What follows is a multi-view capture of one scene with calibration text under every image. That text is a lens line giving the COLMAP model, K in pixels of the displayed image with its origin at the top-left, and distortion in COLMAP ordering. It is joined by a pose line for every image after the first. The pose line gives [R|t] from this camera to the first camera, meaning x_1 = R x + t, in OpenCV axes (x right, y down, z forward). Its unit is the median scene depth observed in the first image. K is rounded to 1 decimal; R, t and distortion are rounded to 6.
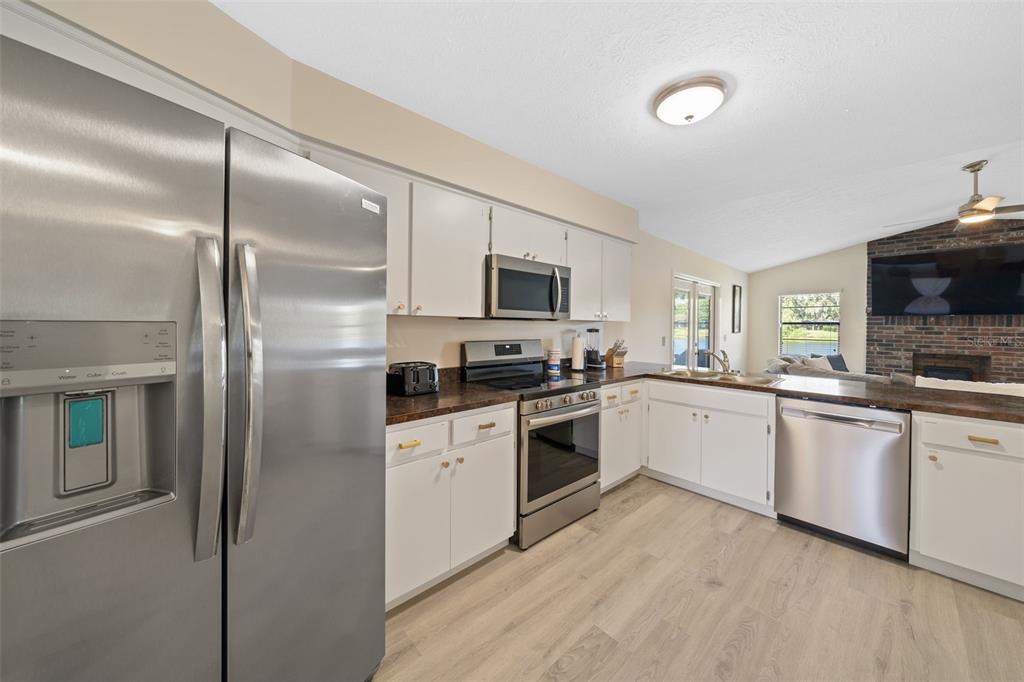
lens RADIAL K [[359.3, 0, 524.2], [0, 359.3, 326.0], [0, 0, 1]] dist [-0.000059, 0.000052]
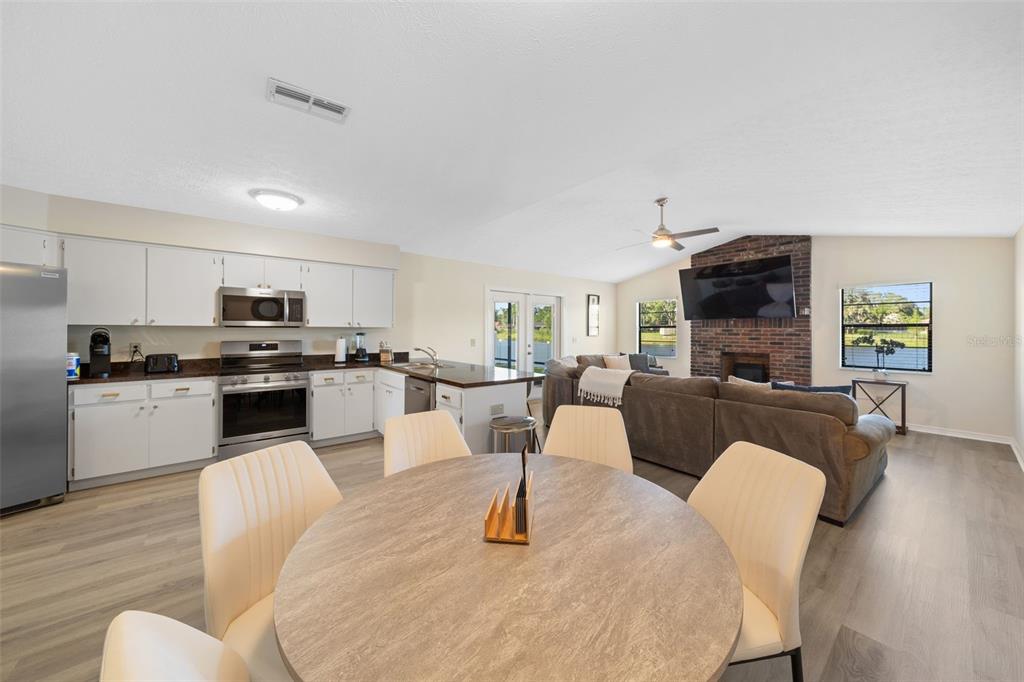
lens RADIAL K [[354.3, 0, 517.6], [0, 354.3, 332.9], [0, 0, 1]] dist [-0.002222, -0.000014]
pose [[0.996753, -0.009692, -0.079939, 0.583876], [0.009783, 0.999952, 0.000748, 0.008165], [0.079928, -0.001527, 0.996799, -0.199335]]
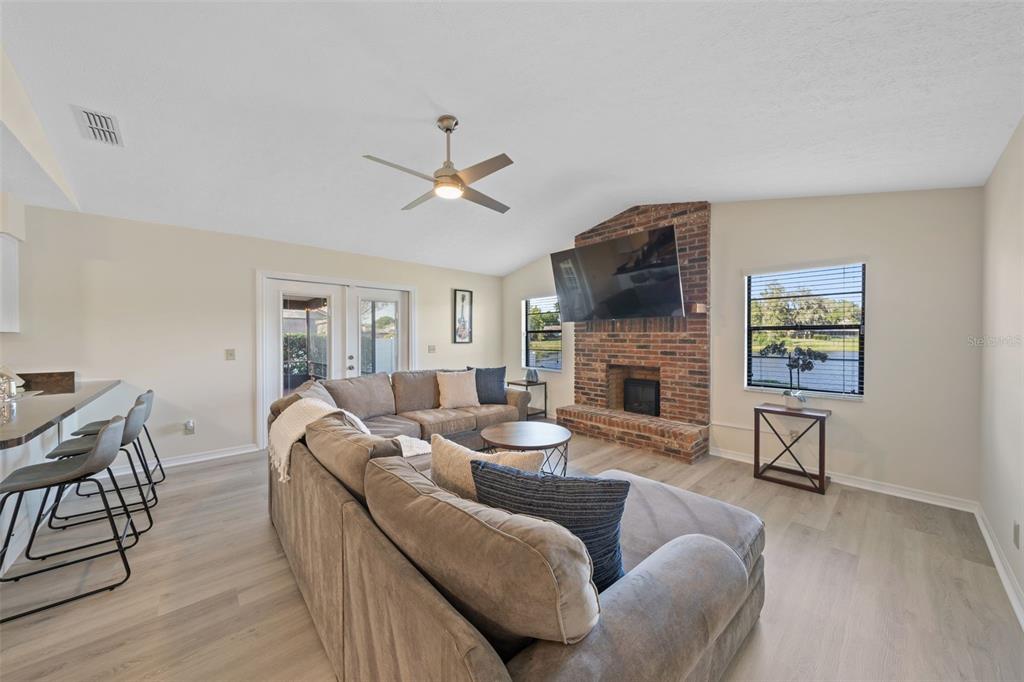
lens RADIAL K [[352.1, 0, 516.0], [0, 352.1, 341.9], [0, 0, 1]] dist [-0.006181, -0.000140]
pose [[0.999678, -0.012697, -0.021963, 0.982217], [0.012916, 0.999868, 0.009839, 0.011632], [0.021835, -0.010120, 0.999710, 0.170941]]
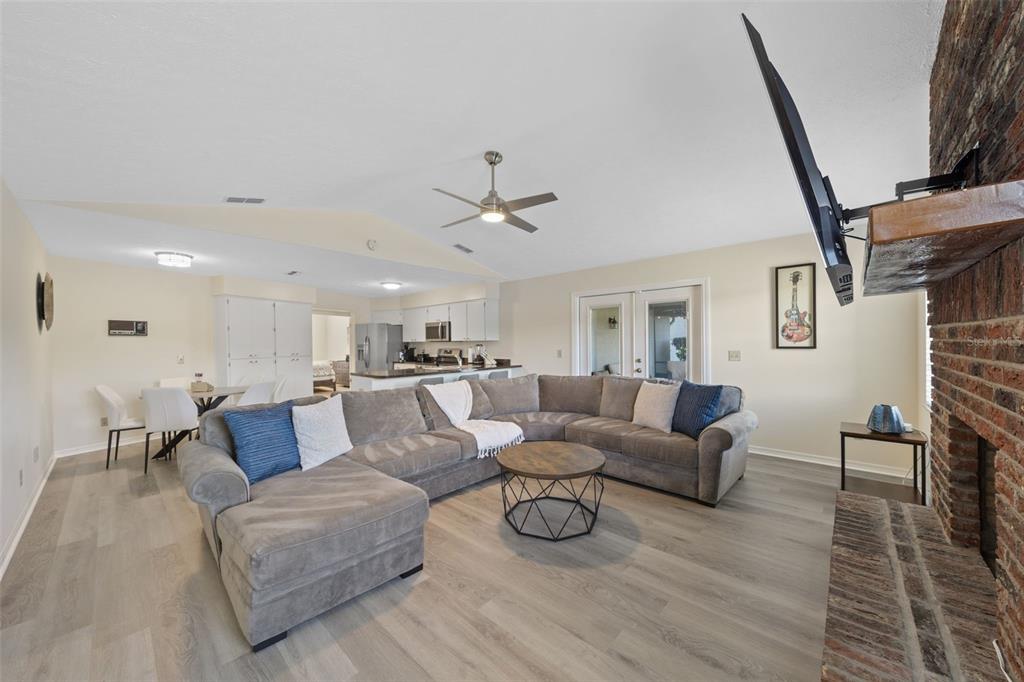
lens RADIAL K [[368.7, 0, 517.4], [0, 368.7, 343.6], [0, 0, 1]] dist [0.006938, -0.000039]
pose [[0.073992, -0.013026, -0.997174, 1.510350], [0.007341, 0.999895, -0.012517, 0.019765], [0.997232, -0.006394, 0.074080, 0.689007]]
